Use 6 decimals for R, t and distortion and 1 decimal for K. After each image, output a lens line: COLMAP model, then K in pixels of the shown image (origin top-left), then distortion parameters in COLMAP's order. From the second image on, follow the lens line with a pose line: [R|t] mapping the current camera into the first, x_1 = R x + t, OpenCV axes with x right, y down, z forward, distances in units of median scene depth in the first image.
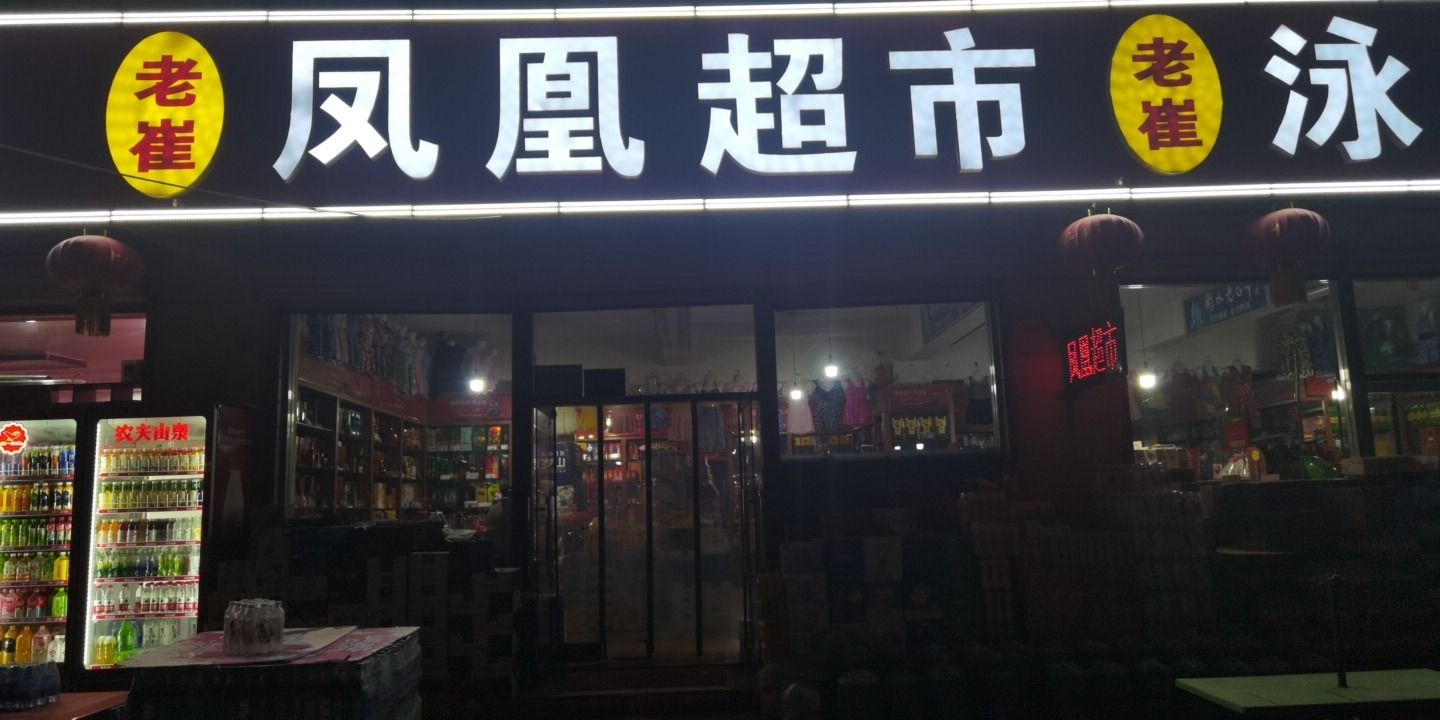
lens RADIAL K [[1010.7, 0, 722.0], [0, 1010.7, 365.5], [0, 0, 1]] dist [0.037198, -0.017496]
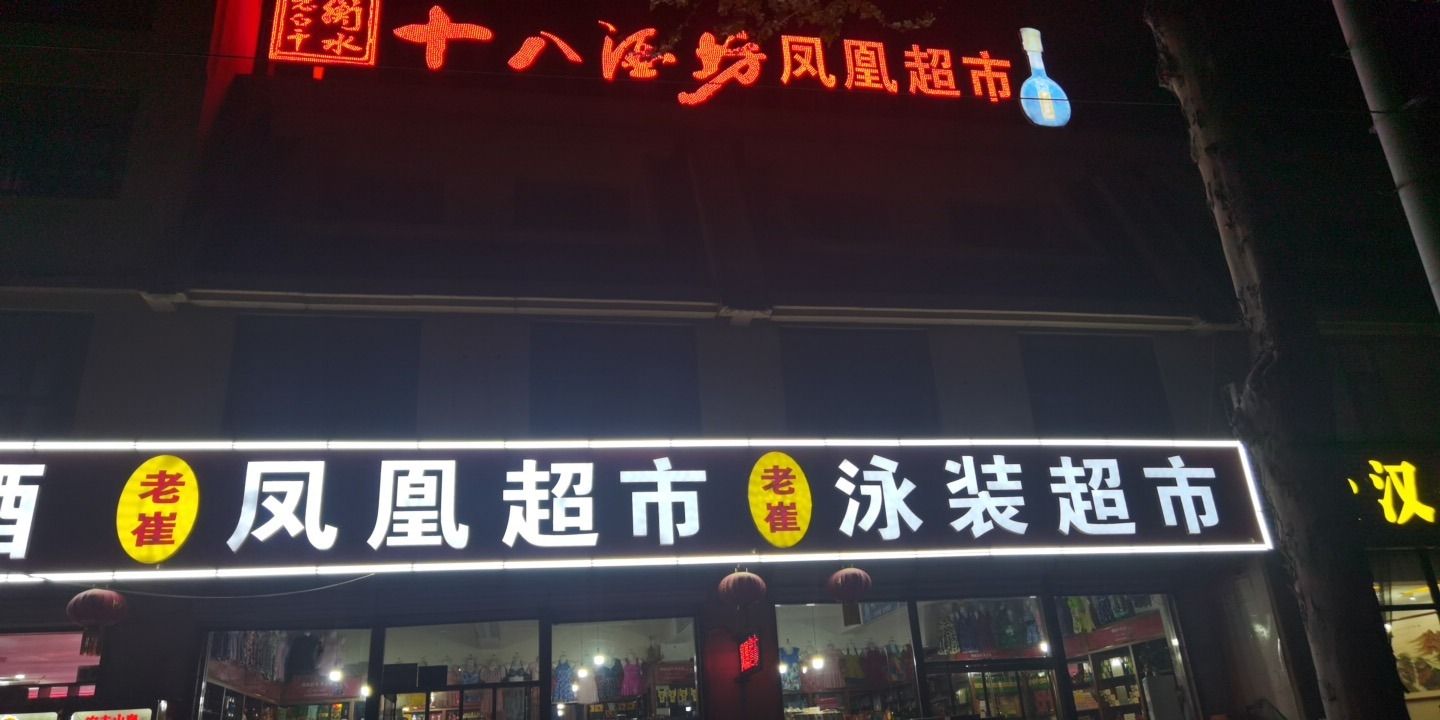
lens RADIAL K [[1010.7, 0, 713.1], [0, 1010.7, 355.9], [0, 0, 1]] dist [0.037198, -0.017496]
pose [[0.988715, 0.031794, 0.146394, 0.064578], [0.005263, 0.969243, -0.246048, -0.080502], [-0.149714, 0.244042, 0.958138, -0.688775]]
